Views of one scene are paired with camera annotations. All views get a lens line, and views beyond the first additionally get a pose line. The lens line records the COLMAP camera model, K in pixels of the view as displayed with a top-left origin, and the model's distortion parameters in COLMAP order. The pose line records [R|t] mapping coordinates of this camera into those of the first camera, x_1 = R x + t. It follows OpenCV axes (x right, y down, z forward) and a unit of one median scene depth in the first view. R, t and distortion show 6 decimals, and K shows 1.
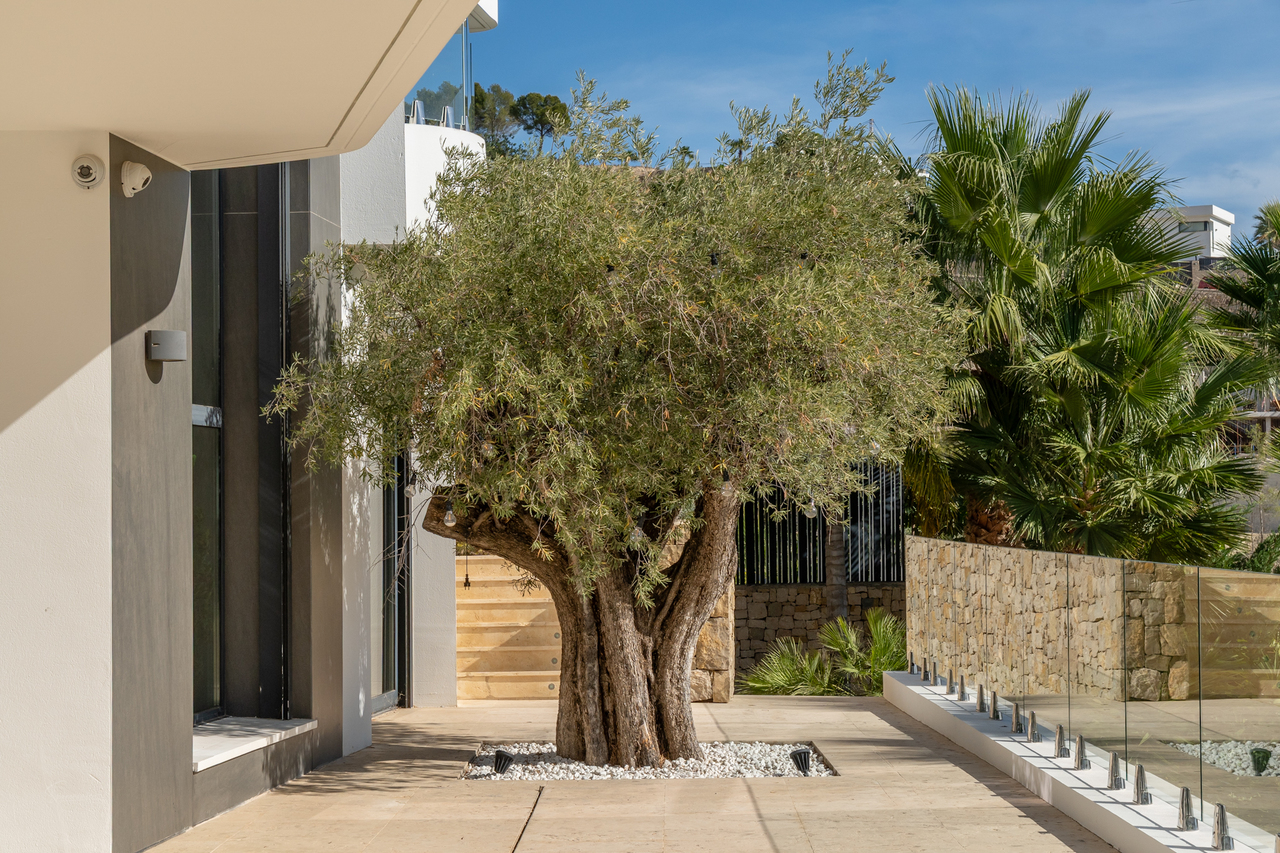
lens RADIAL K [[2341.3, 0, 639.9], [0, 2341.3, 426.9], [0, 0, 1]] dist [0.037055, 0.000000]
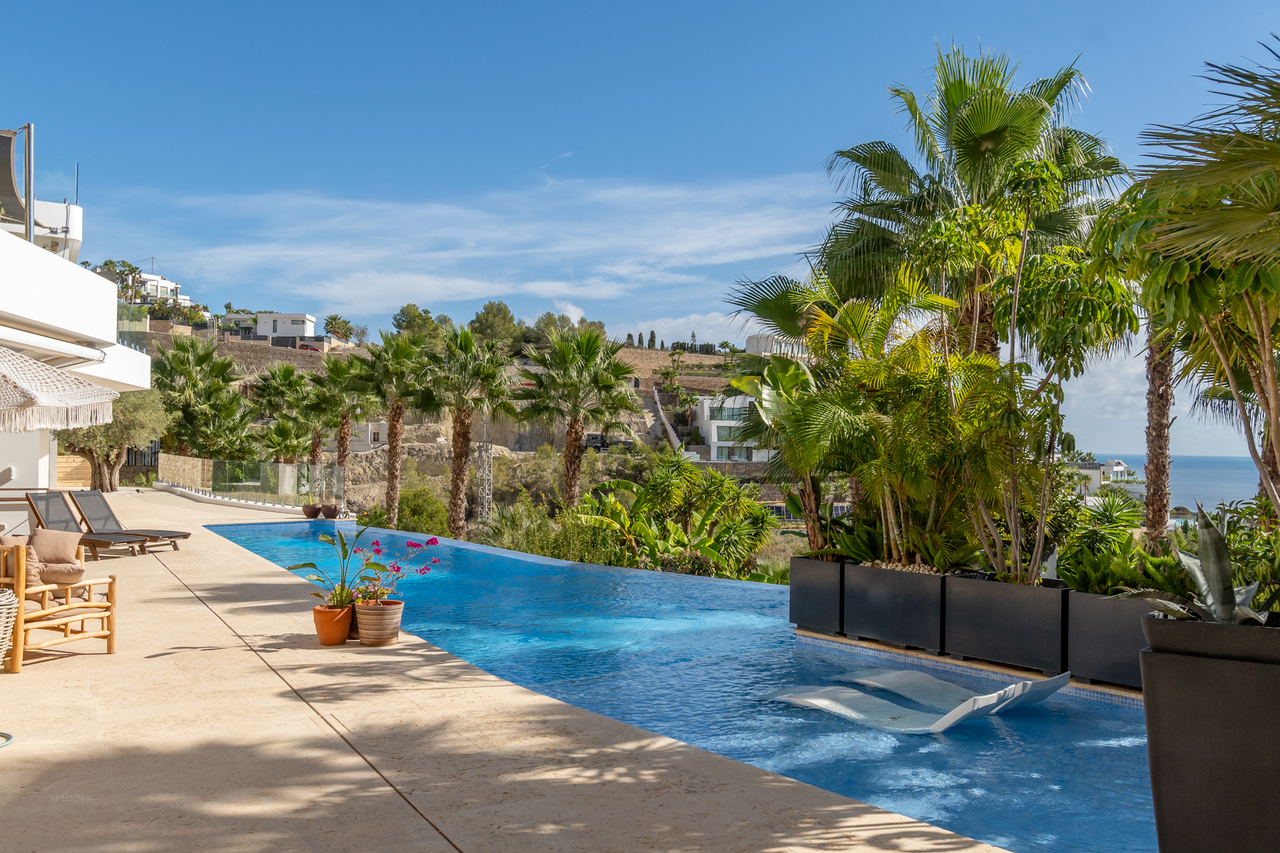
lens RADIAL K [[1105.6, 0, 640.6], [0, 1105.6, 425.9], [0, 0, 1]] dist [-0.035205, -0.002046]
pose [[0.866851, 0.026689, 0.497853, -0.096769], [-0.037543, 0.999225, 0.011803, -0.046409], [-0.497152, -0.028922, 0.867181, -0.916050]]
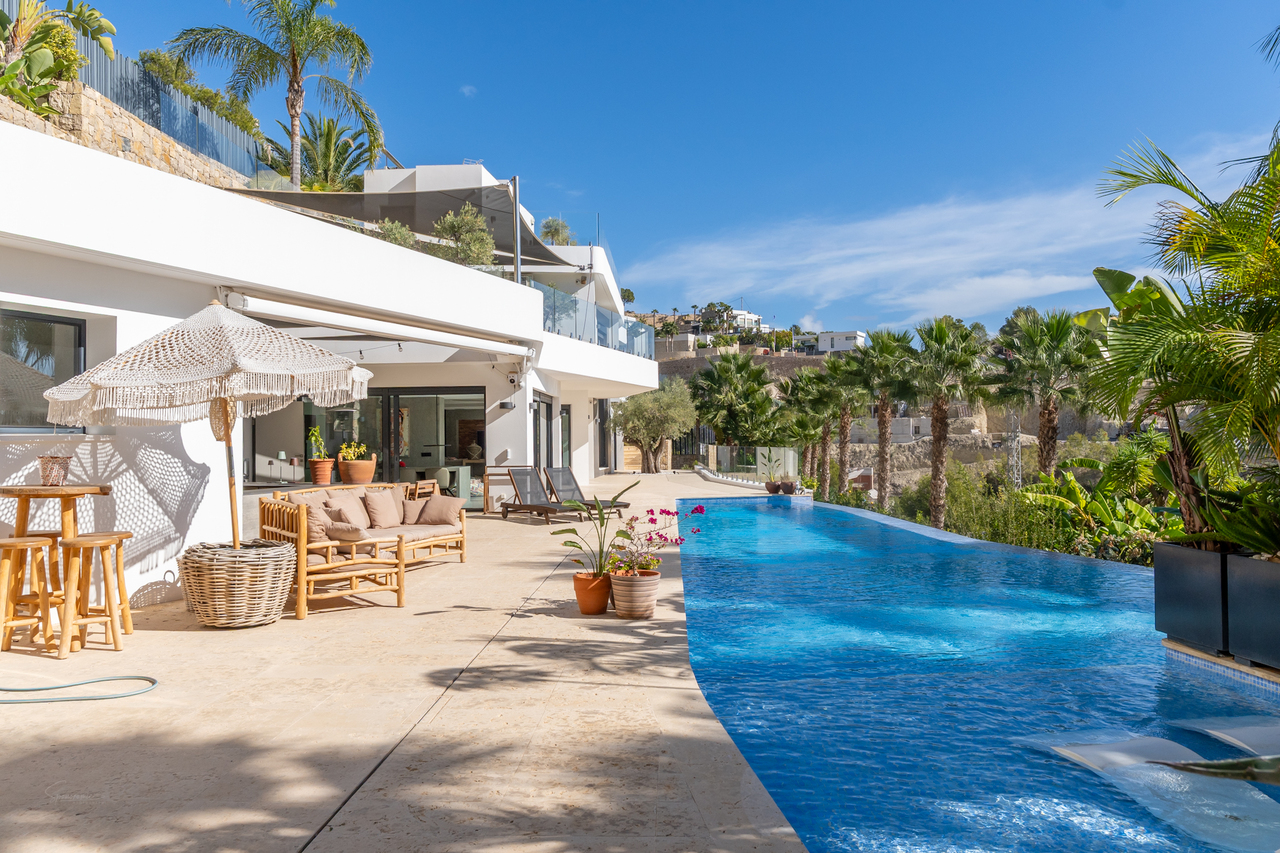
lens RADIAL K [[907.6, 0, 638.6], [0, 907.6, 419.8], [0, 0, 1]] dist [-0.002156, -0.001750]
pose [[0.999693, -0.002226, -0.024670, 0.012138], [0.002664, 0.999839, 0.017741, -0.034701], [0.024626, -0.017801, 0.999538, -0.848962]]
